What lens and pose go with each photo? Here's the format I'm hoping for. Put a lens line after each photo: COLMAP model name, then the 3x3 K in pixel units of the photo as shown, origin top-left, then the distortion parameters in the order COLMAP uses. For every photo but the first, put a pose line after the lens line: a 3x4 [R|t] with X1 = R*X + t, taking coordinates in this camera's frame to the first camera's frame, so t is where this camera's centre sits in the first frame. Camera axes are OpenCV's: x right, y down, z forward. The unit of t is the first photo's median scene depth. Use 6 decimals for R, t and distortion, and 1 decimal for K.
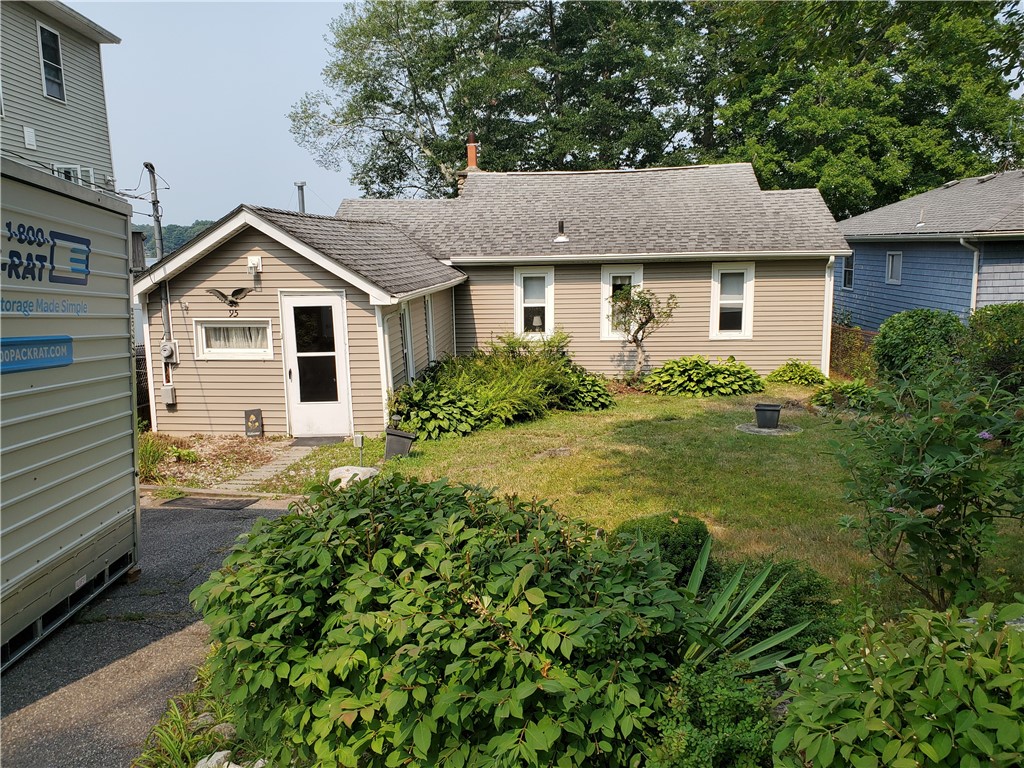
lens RADIAL K [[854.5, 0, 513.7], [0, 854.5, 393.9], [0, 0, 1]] dist [0.076953, -0.118545]
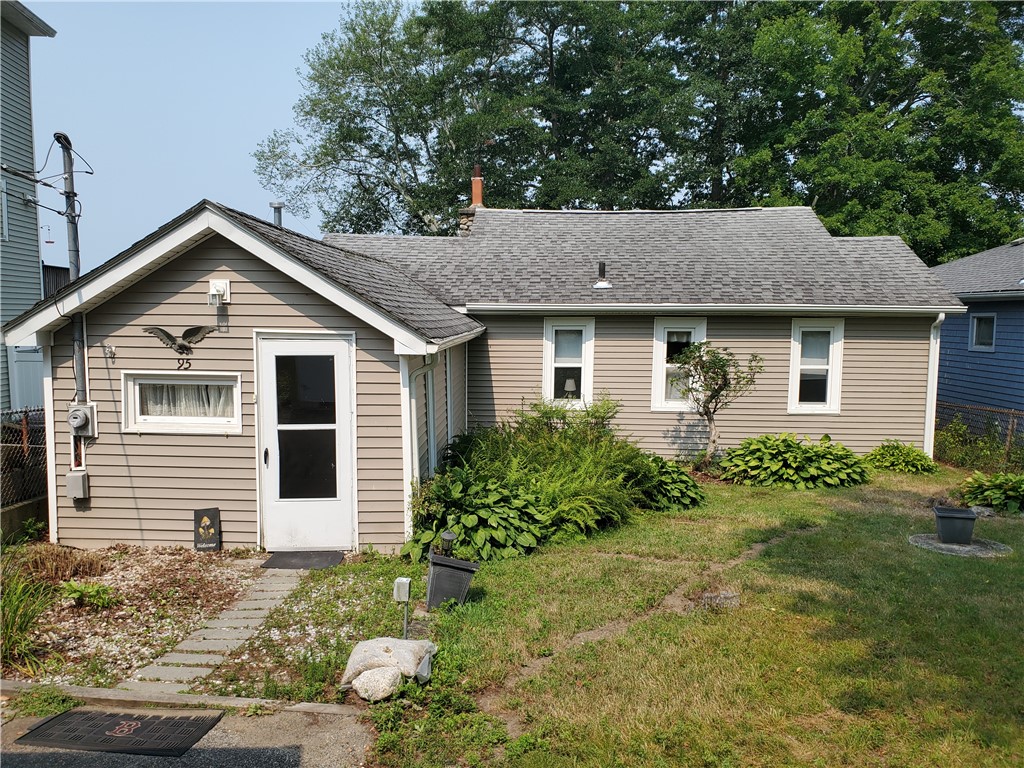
lens RADIAL K [[854.5, 0, 513.7], [0, 854.5, 393.9], [0, 0, 1]] dist [0.076953, -0.118545]
pose [[0.998224, 0.019107, 0.056428, -0.074687], [-0.014634, 0.996796, -0.078636, -0.015029], [-0.057750, 0.077671, 0.995305, 0.223424]]
